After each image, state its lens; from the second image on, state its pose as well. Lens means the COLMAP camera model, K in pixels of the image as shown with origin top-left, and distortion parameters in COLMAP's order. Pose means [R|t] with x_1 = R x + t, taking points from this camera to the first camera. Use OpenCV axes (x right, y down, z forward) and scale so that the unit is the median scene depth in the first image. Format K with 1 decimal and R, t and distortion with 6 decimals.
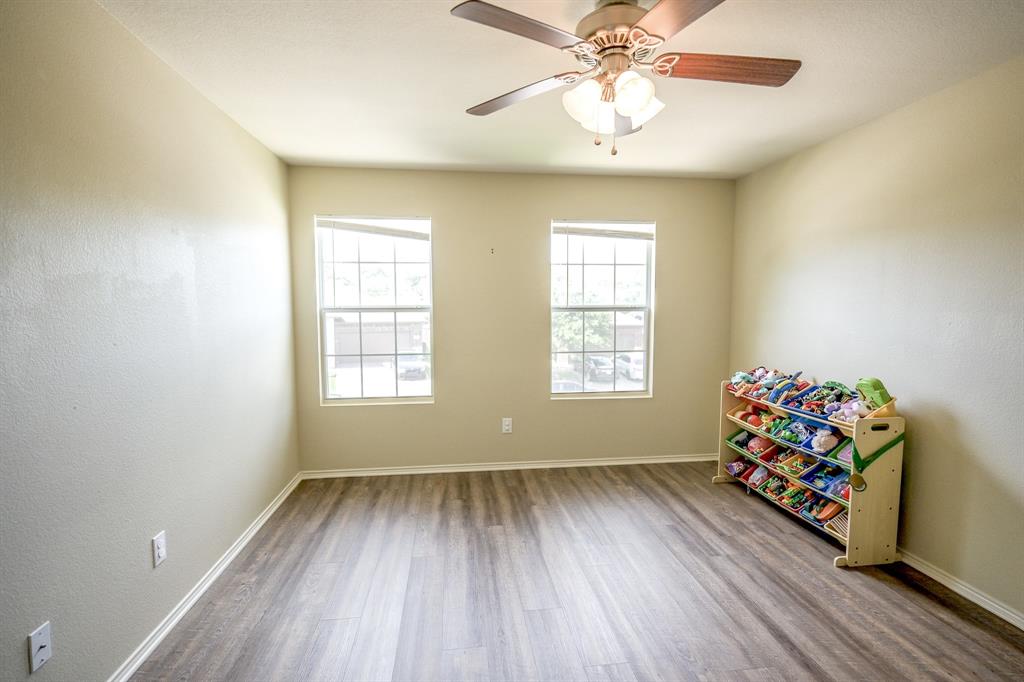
lens RADIAL K [[490.7, 0, 512.0], [0, 490.7, 341.0], [0, 0, 1]] dist [-0.001707, 0.000016]
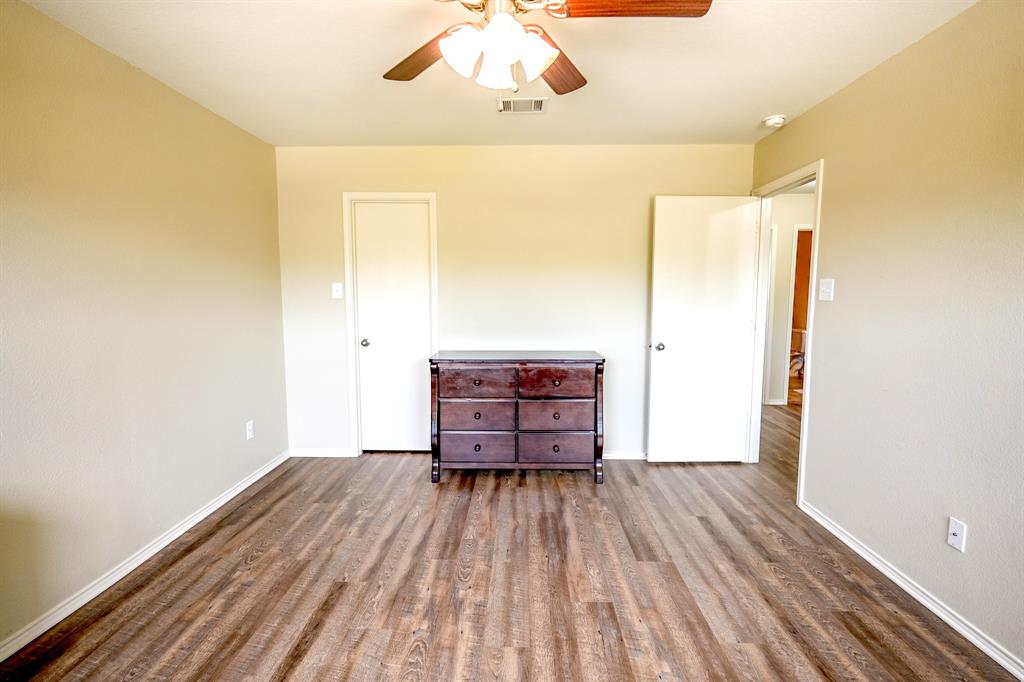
lens RADIAL K [[490.7, 0, 512.0], [0, 490.7, 341.0], [0, 0, 1]] dist [-0.001707, 0.000016]
pose [[-0.990475, -0.012944, 0.137082, 0.031471], [0.009540, 0.986728, 0.162101, -0.059219], [-0.137361, 0.161865, -0.977206, 1.072363]]
